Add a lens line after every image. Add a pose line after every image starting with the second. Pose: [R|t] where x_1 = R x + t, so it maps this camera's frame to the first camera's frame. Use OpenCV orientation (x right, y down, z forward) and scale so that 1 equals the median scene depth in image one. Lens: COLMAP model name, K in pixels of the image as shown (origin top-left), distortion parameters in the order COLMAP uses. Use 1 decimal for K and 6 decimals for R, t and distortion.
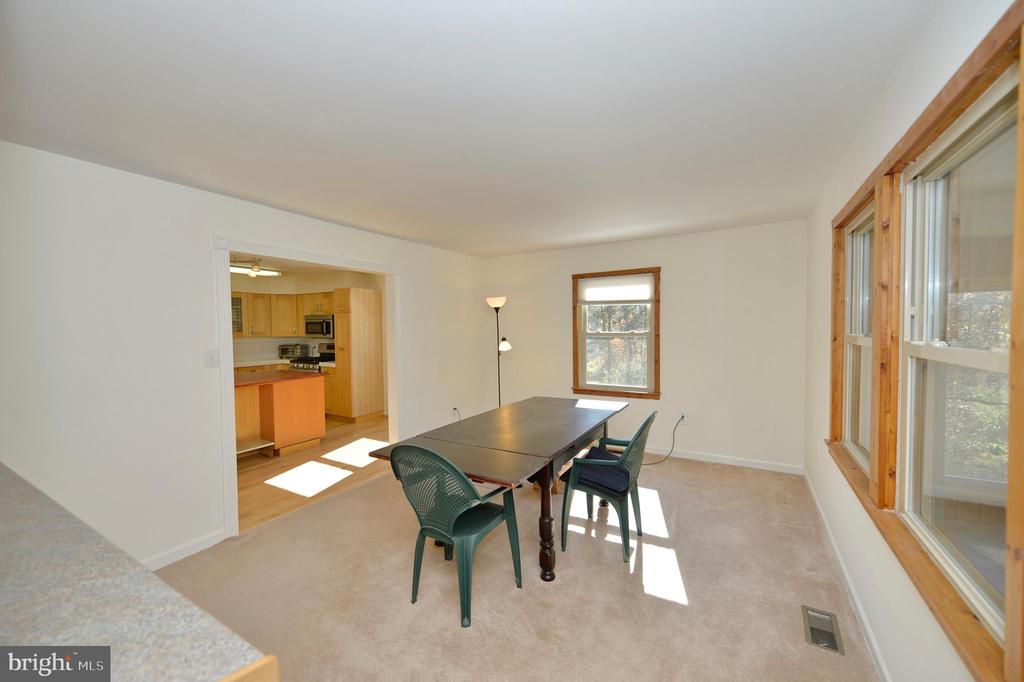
lens RADIAL K [[411.3, 0, 512.0], [0, 411.3, 341.0], [0, 0, 1]] dist [-0.000809, -0.000049]
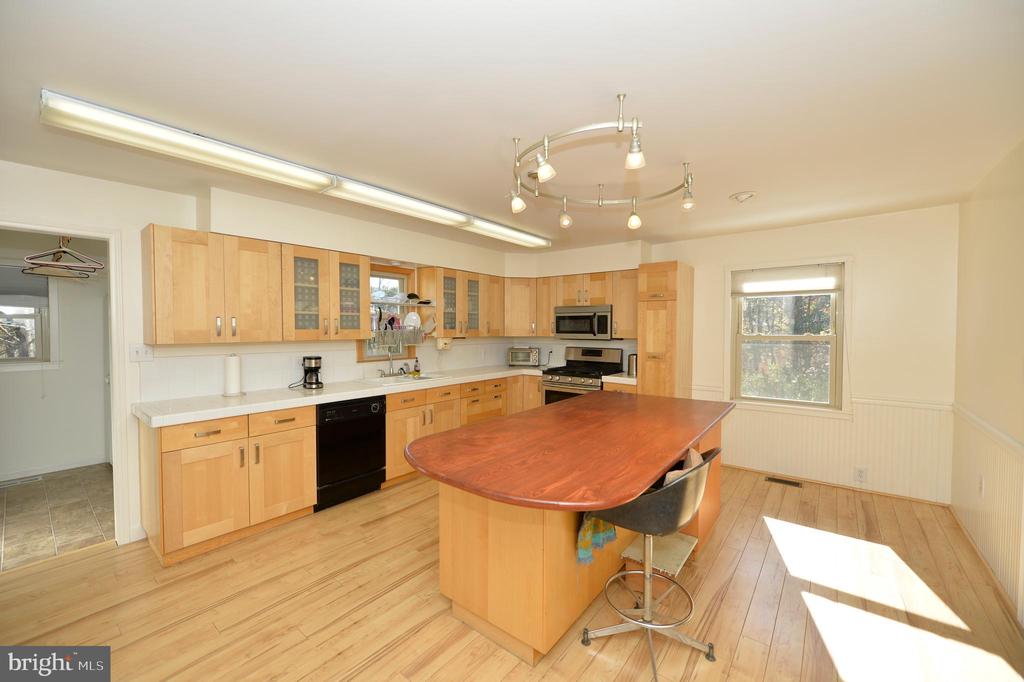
lens RADIAL K [[406.1, 0, 512.0], [0, 406.1, 341.0], [0, 0, 1]] dist [0.000332, -0.000049]
pose [[0.992947, 0.010605, -0.118087, -0.507720], [-0.010978, 0.999937, -0.002515, -0.001616], [0.118052, 0.003793, 0.993000, 0.311583]]
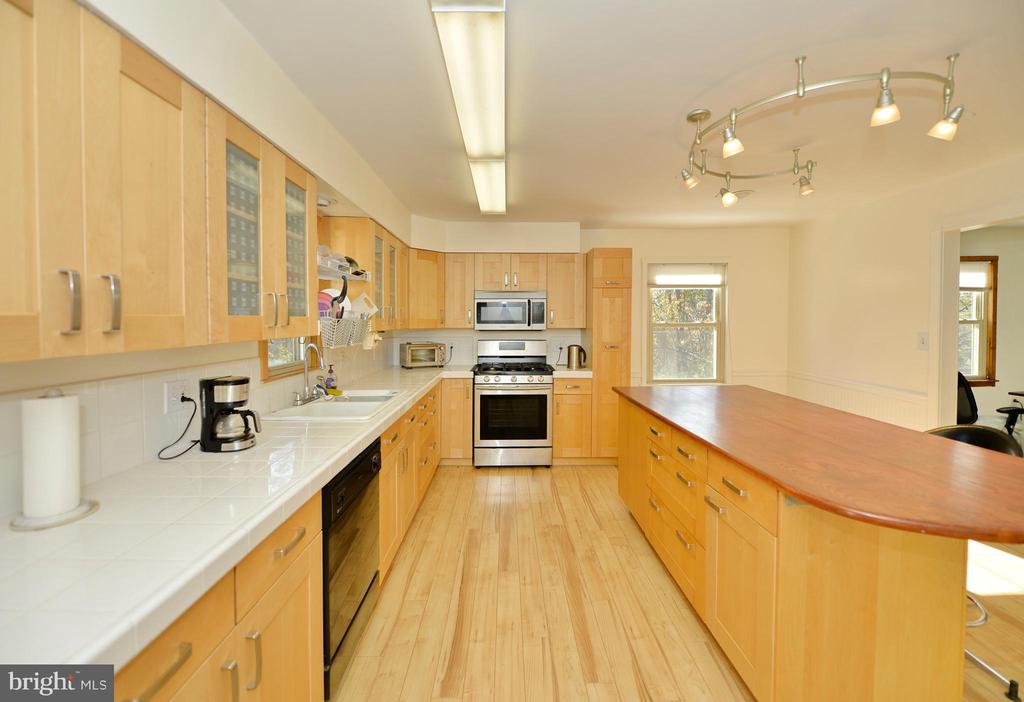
lens RADIAL K [[426.6, 0, 514.9], [0, 426.6, 328.7], [0, 0, 1]] dist [-0.000468, -0.000195]
pose [[0.836877, -0.007223, 0.547343, -0.799449], [0.015494, 0.999825, -0.010497, -0.003160], [-0.547172, 0.017265, 0.836842, 0.495611]]
